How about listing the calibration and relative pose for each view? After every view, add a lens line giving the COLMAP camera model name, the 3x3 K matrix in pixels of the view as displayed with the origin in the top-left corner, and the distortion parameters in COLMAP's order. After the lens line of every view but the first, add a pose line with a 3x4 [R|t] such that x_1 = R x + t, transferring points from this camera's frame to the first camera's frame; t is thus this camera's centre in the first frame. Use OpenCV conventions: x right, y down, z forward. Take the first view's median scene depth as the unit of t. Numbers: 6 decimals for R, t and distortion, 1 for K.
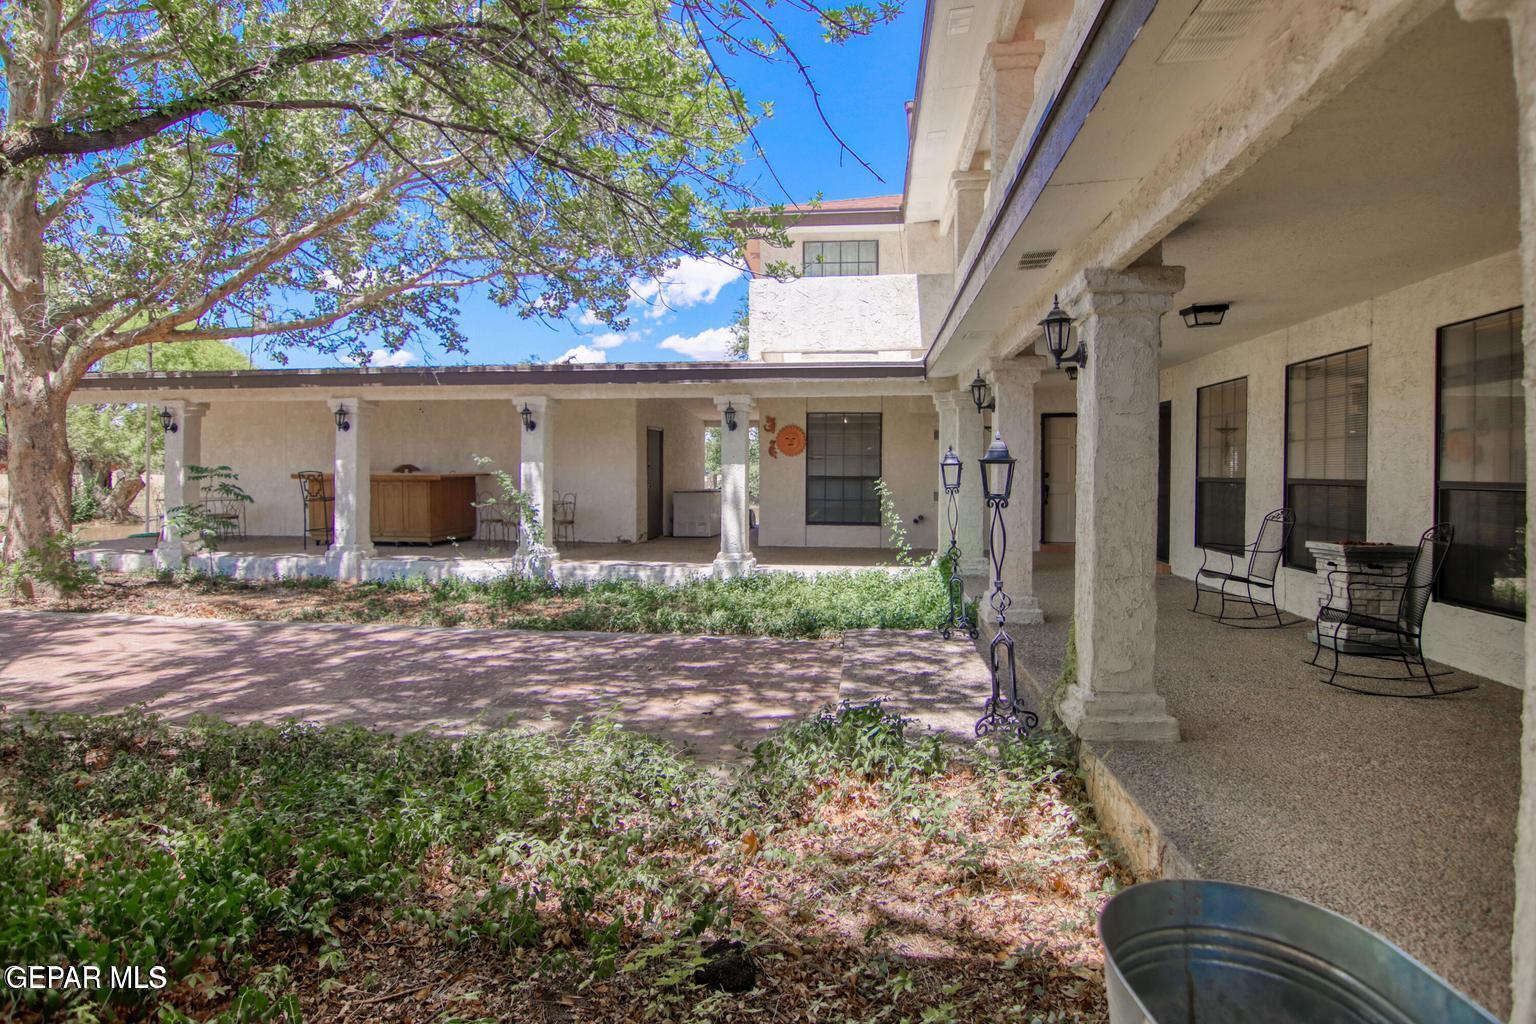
lens RADIAL K [[795.3, 0, 763.7], [0, 795.3, 502.1], [0, 0, 1]] dist [-0.013822, -0.000947]
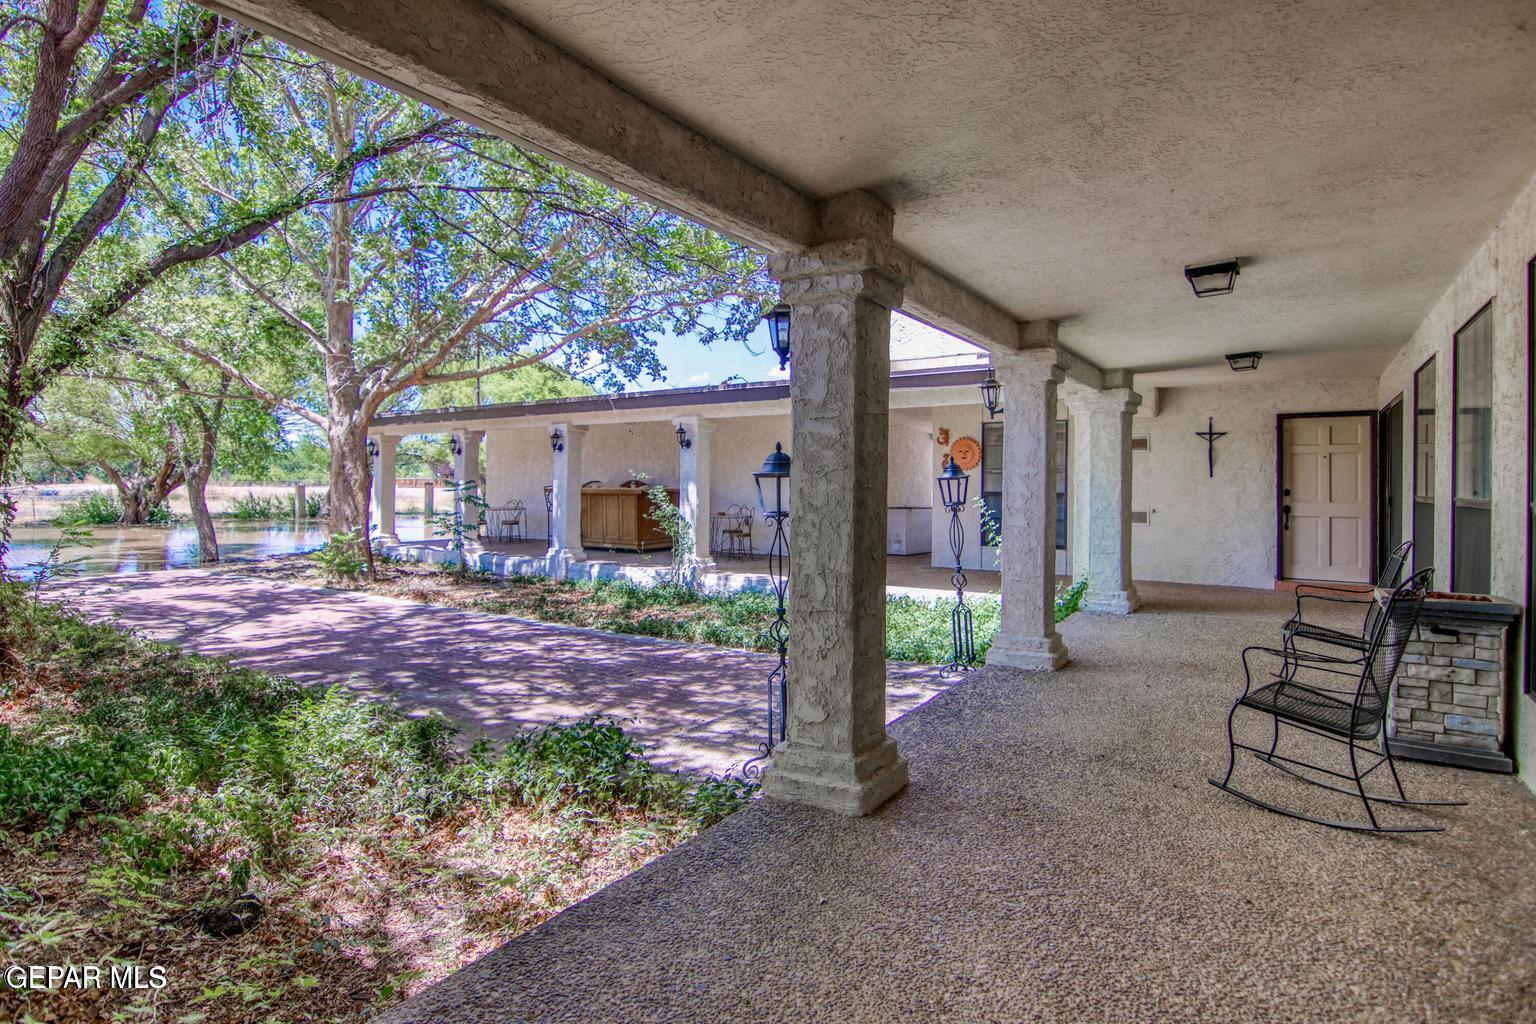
lens RADIAL K [[803.8, 0, 769.1], [0, 803.8, 494.8], [0, 0, 1]] dist [-0.000336, 0.000100]
pose [[0.897257, 0.006249, -0.441464, 0.264068], [-0.018950, 0.999523, -0.024367, -0.002427], [0.441101, 0.030229, 0.896948, 0.066989]]
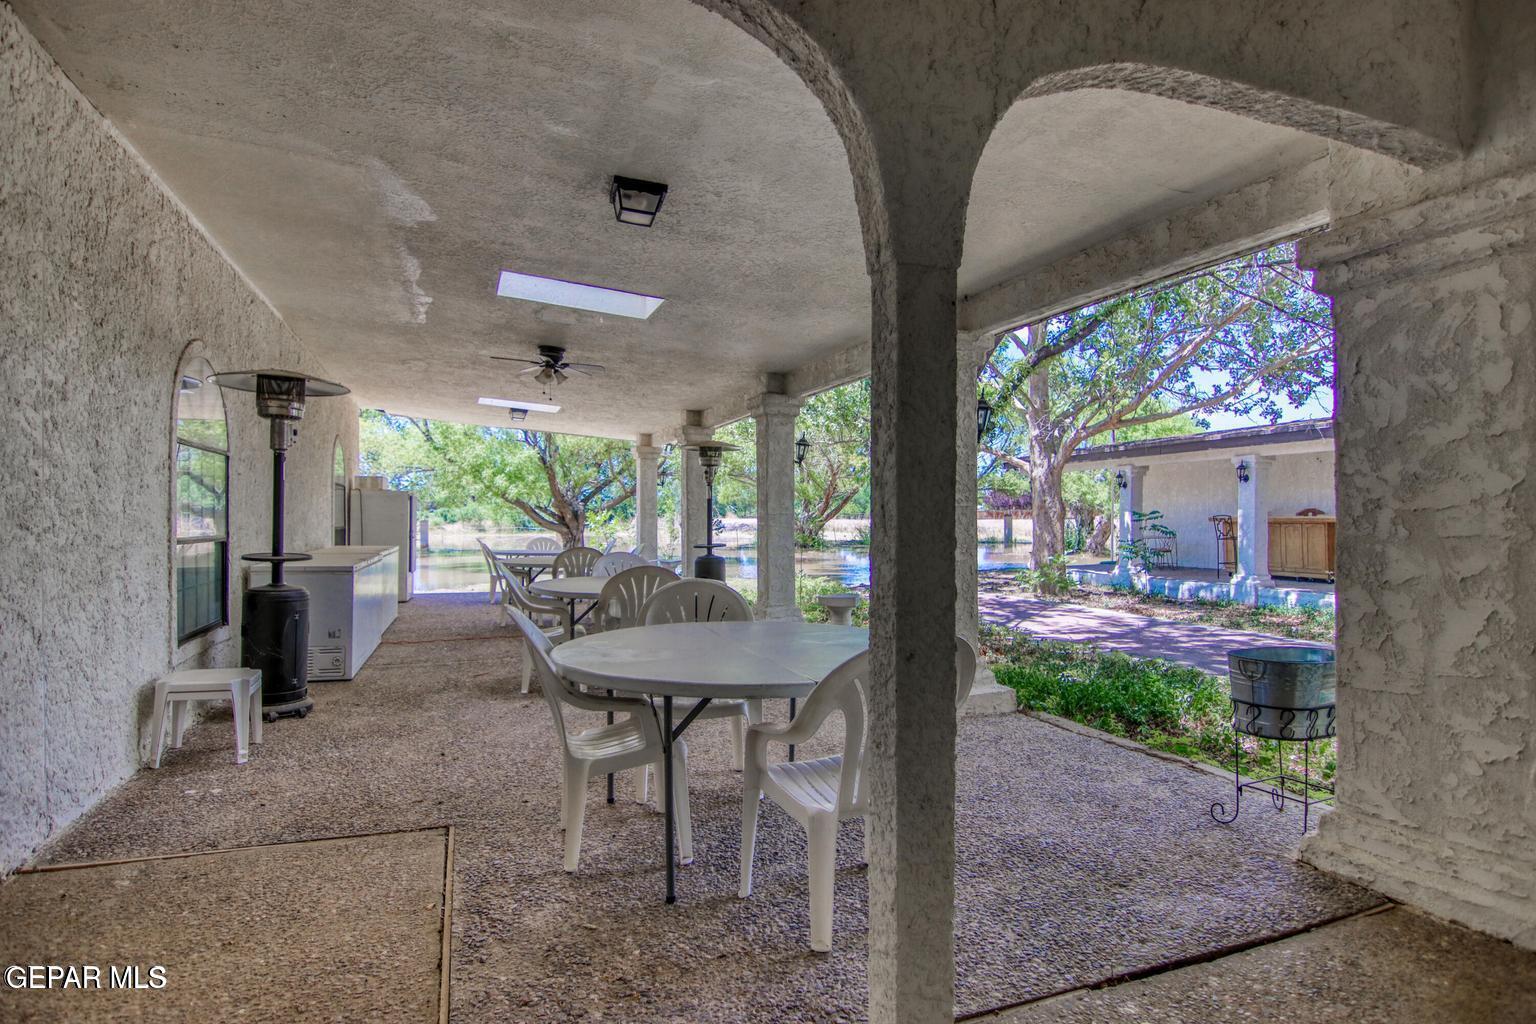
lens RADIAL K [[795.3, 0, 763.7], [0, 795.3, 502.1], [0, 0, 1]] dist [-0.013822, -0.000947]
pose [[0.458965, -0.025078, -0.888100, 0.204461], [-0.023839, 0.998894, -0.040526, 0.008061], [0.888134, 0.039771, 0.457860, -0.208634]]
